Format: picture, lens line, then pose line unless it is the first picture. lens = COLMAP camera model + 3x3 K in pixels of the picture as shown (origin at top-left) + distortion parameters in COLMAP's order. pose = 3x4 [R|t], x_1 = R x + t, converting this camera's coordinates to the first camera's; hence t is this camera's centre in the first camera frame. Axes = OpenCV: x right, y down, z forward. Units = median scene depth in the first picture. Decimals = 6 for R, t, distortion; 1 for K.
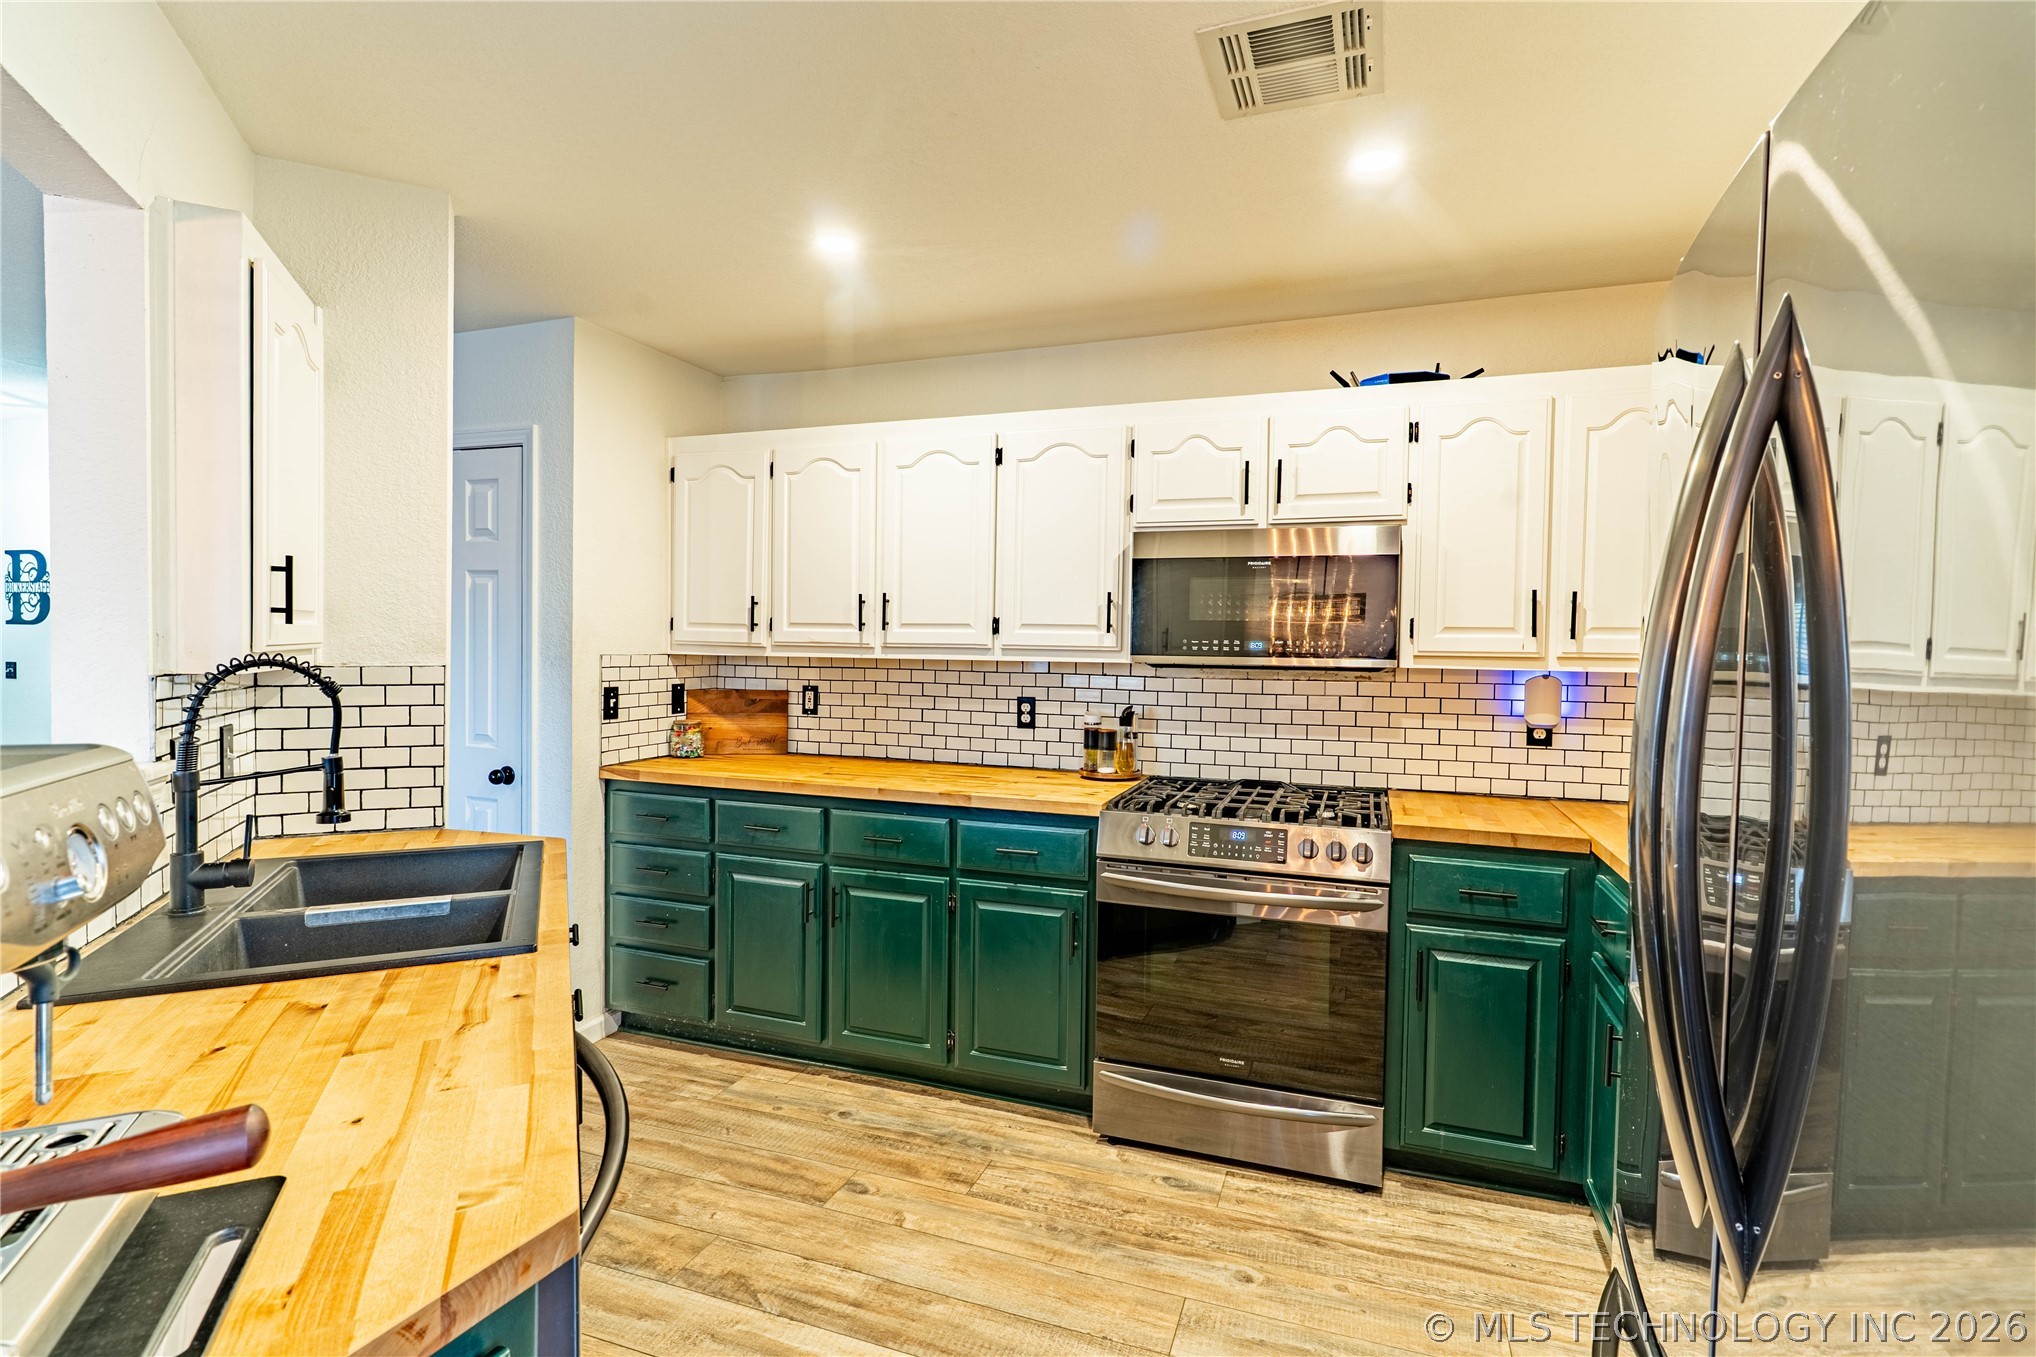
lens RADIAL K [[960.0, 0, 1015.1], [0, 960.0, 666.4], [0, 0, 1]] dist [0.000100, -0.000370]
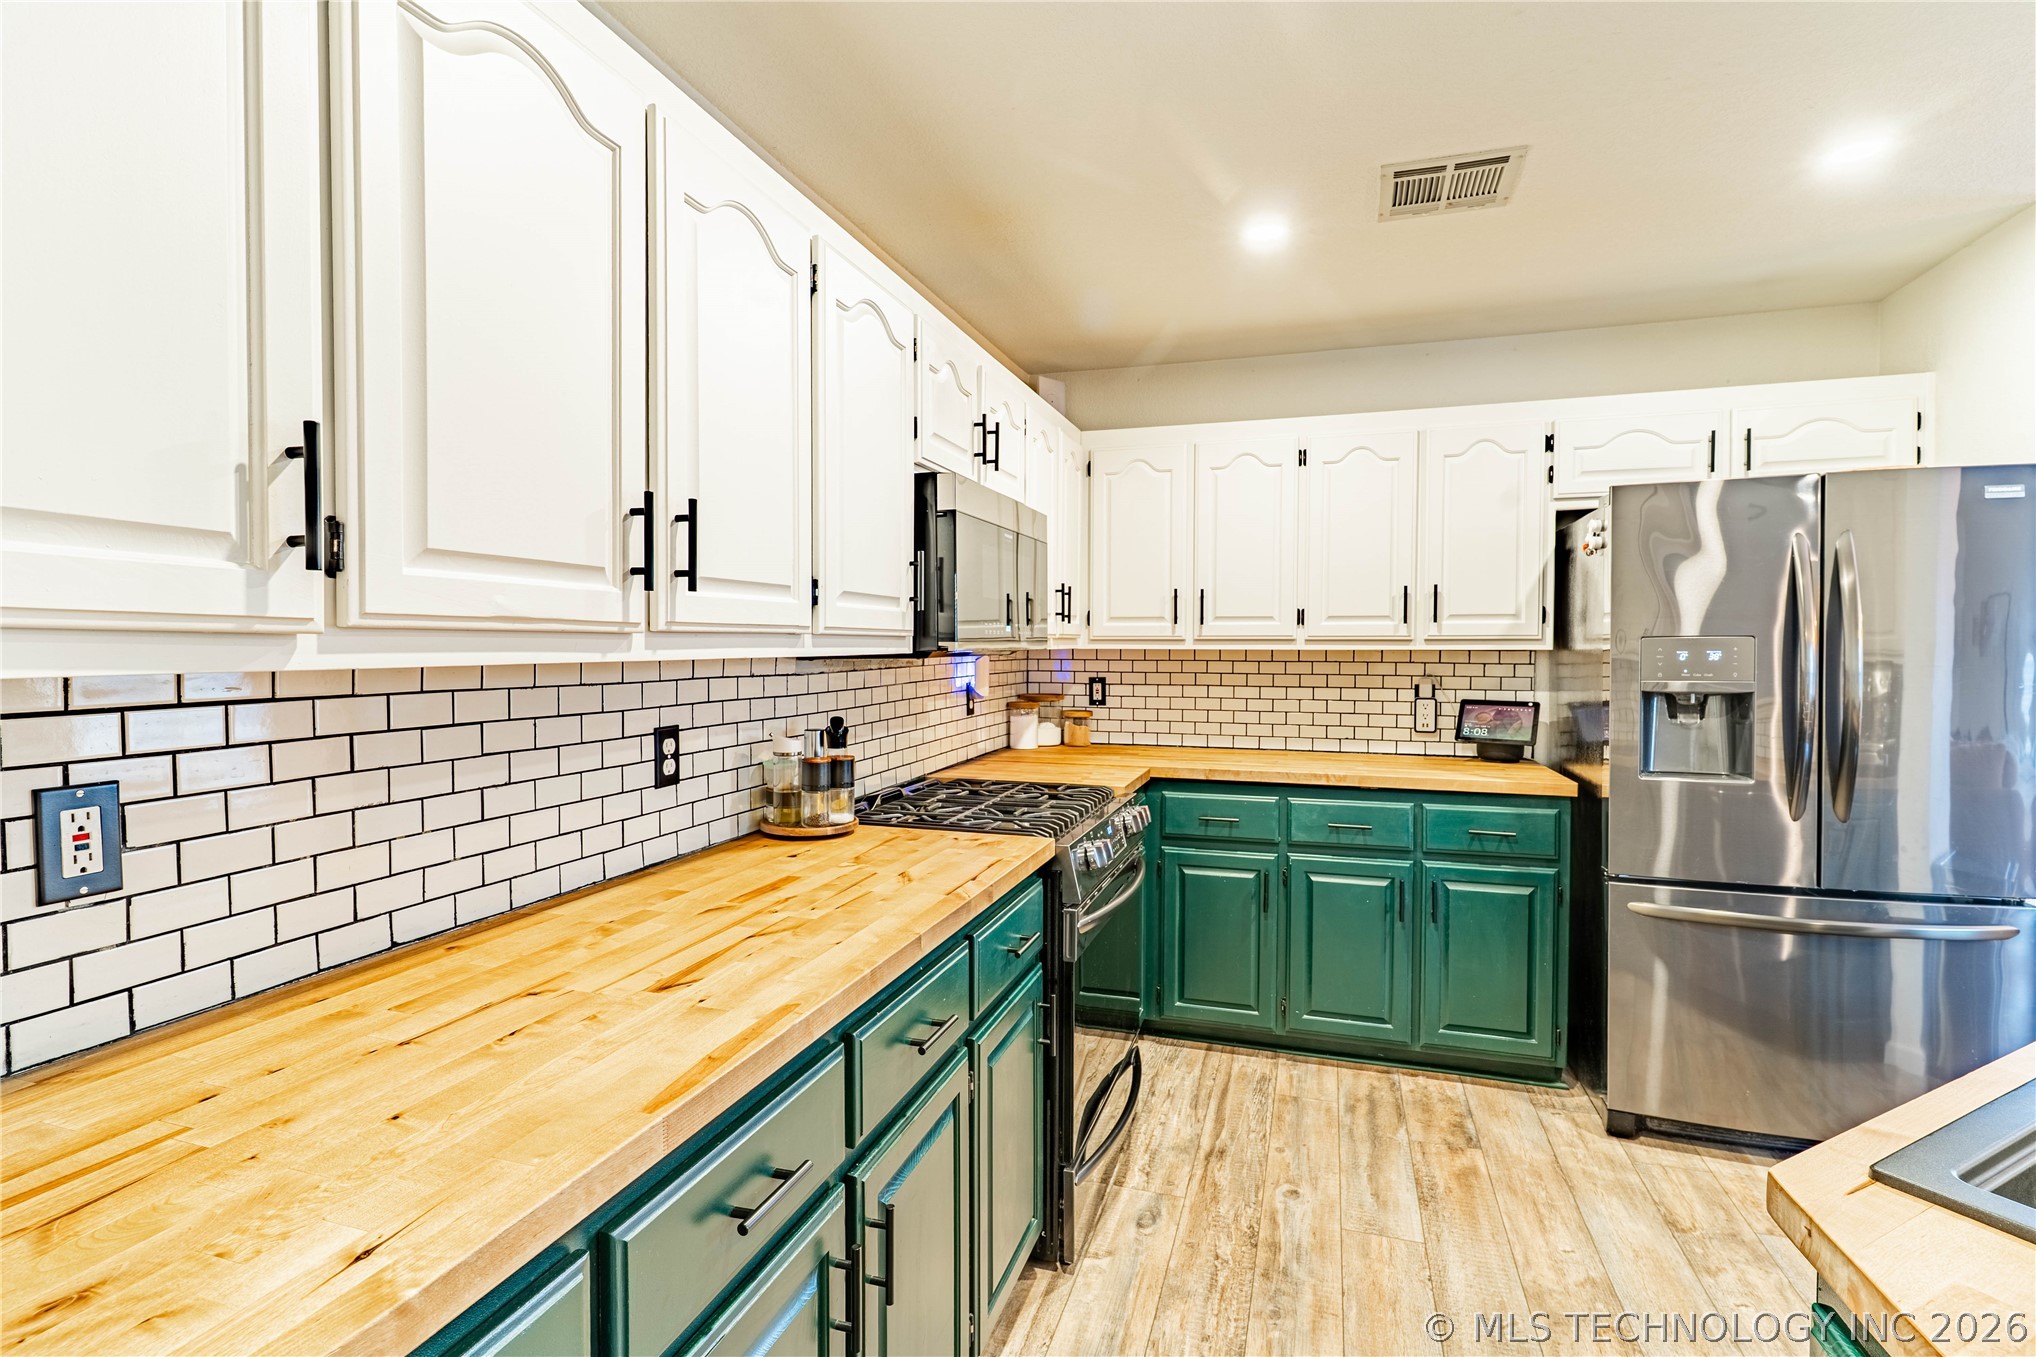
lens RADIAL K [[960.0, 0, 1015.1], [0, 960.0, 666.4], [0, 0, 1]] dist [0.000100, -0.000370]
pose [[-0.039518, -0.036186, 0.998563, -0.519345], [0.021059, 0.999092, 0.037038, -0.016592], [-0.998997, 0.022492, -0.038721, 0.830596]]
